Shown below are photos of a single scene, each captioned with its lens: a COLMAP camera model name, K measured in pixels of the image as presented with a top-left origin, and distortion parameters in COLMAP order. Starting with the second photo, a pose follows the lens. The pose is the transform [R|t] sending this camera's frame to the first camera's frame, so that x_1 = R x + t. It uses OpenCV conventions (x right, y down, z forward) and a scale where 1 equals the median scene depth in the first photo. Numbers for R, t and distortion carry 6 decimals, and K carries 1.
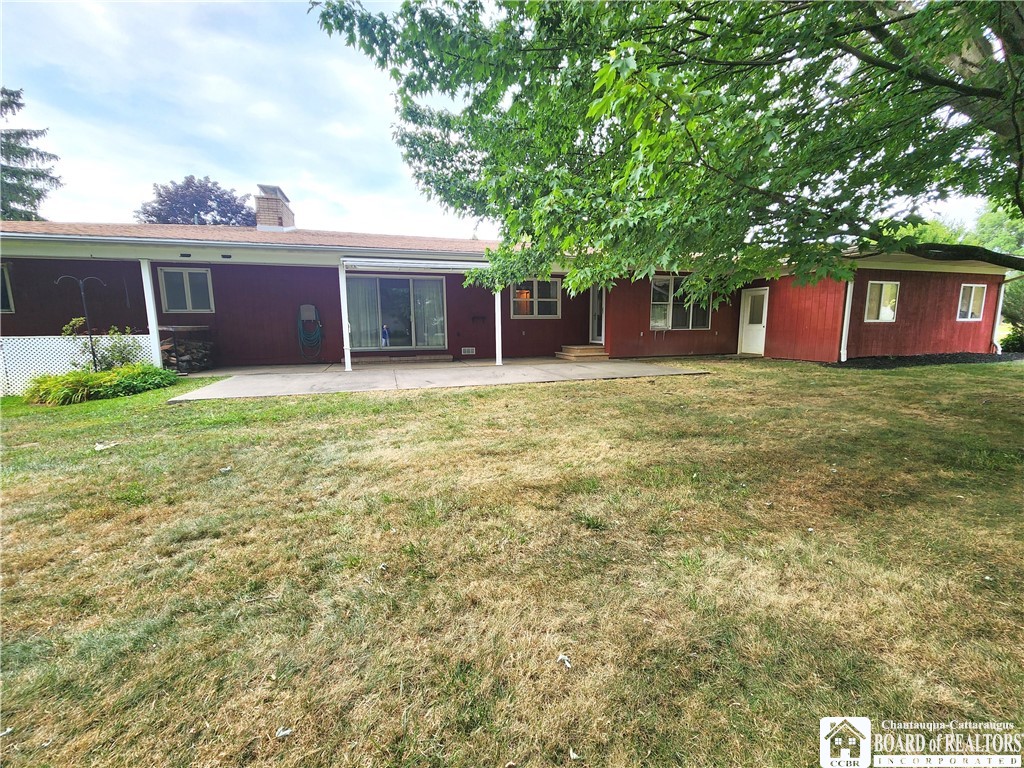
lens RADIAL K [[413.1, 0, 511.4], [0, 413.1, 385.4], [0, 0, 1]] dist [0.001747, 0.000022]
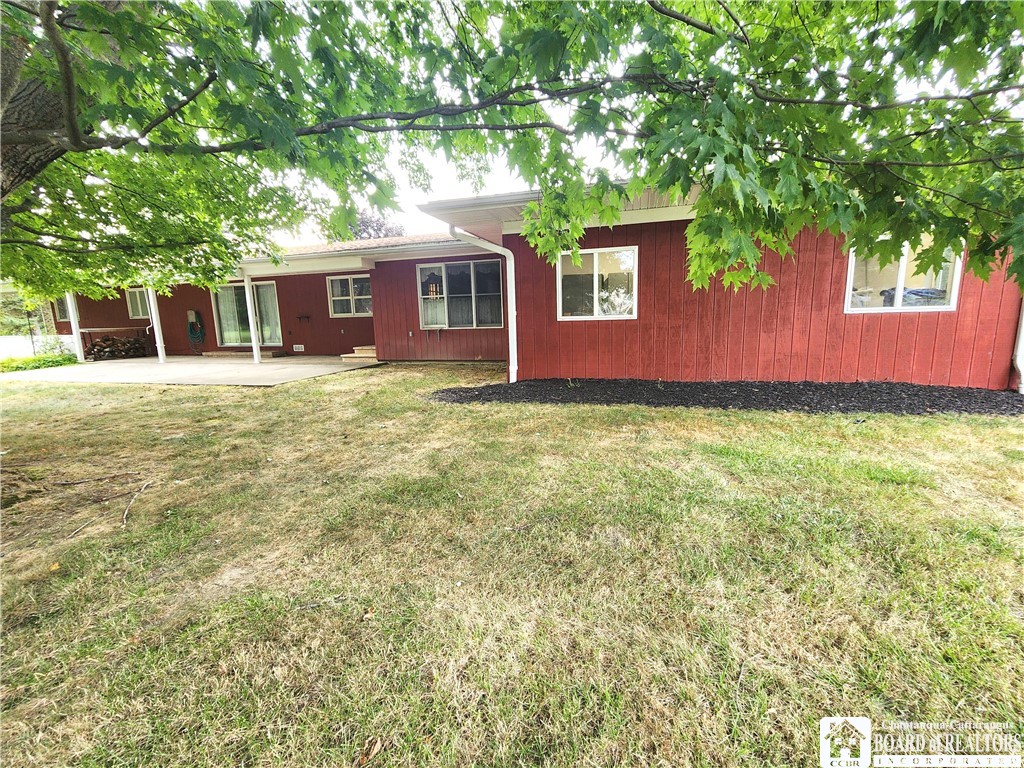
lens RADIAL K [[413.1, 0, 512.9], [0, 413.1, 384.5], [0, 0, 1]] dist [0.001747, 0.000022]
pose [[0.850989, 0.071216, -0.520332, 1.007606], [-0.053044, 0.997352, 0.049752, -0.078523], [0.522497, -0.014738, 0.852514, 0.404285]]
